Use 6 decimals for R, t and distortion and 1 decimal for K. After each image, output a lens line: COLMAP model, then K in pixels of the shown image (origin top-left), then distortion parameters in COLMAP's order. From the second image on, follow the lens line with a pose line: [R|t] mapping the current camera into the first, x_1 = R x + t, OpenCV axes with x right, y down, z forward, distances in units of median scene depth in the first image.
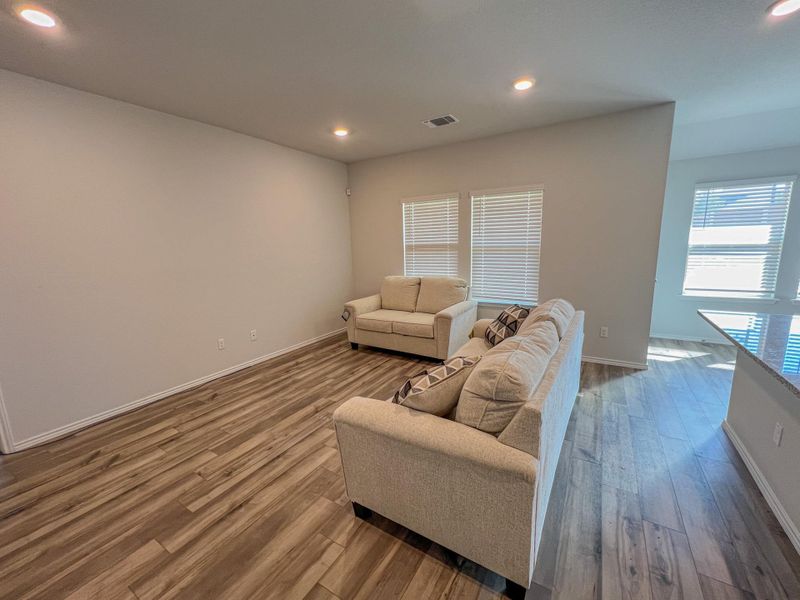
lens RADIAL K [[327.4, 0, 386.1], [0, 327.4, 294.8], [0, 0, 1]] dist [-0.000042, 0.000057]
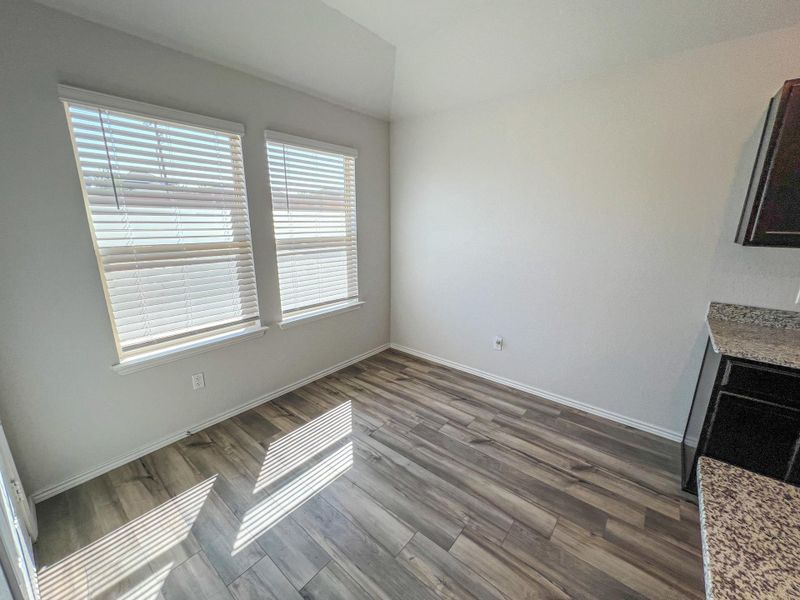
lens RADIAL K [[327.4, 0, 403.7], [0, 327.4, 299.9], [0, 0, 1]] dist [-0.000042, 0.000057]
pose [[0.106135, -0.213088, 0.971251, 1.412138], [0.153122, 0.968620, 0.195778, -0.279278], [-0.982491, 0.127941, 0.135433, 1.468507]]
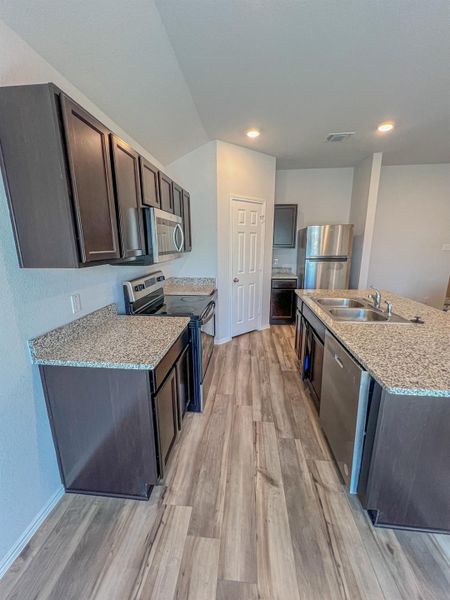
lens RADIAL K [[245.5, 0, 221.6], [0, 245.5, 298.4], [0, 0, 1]] dist [-0.000042, 0.000057]
pose [[-0.889139, 0.134137, -0.437537, 2.453237], [-0.045514, 0.925420, 0.376200, -0.285819], [0.455368, 0.354408, -0.816722, 1.349358]]
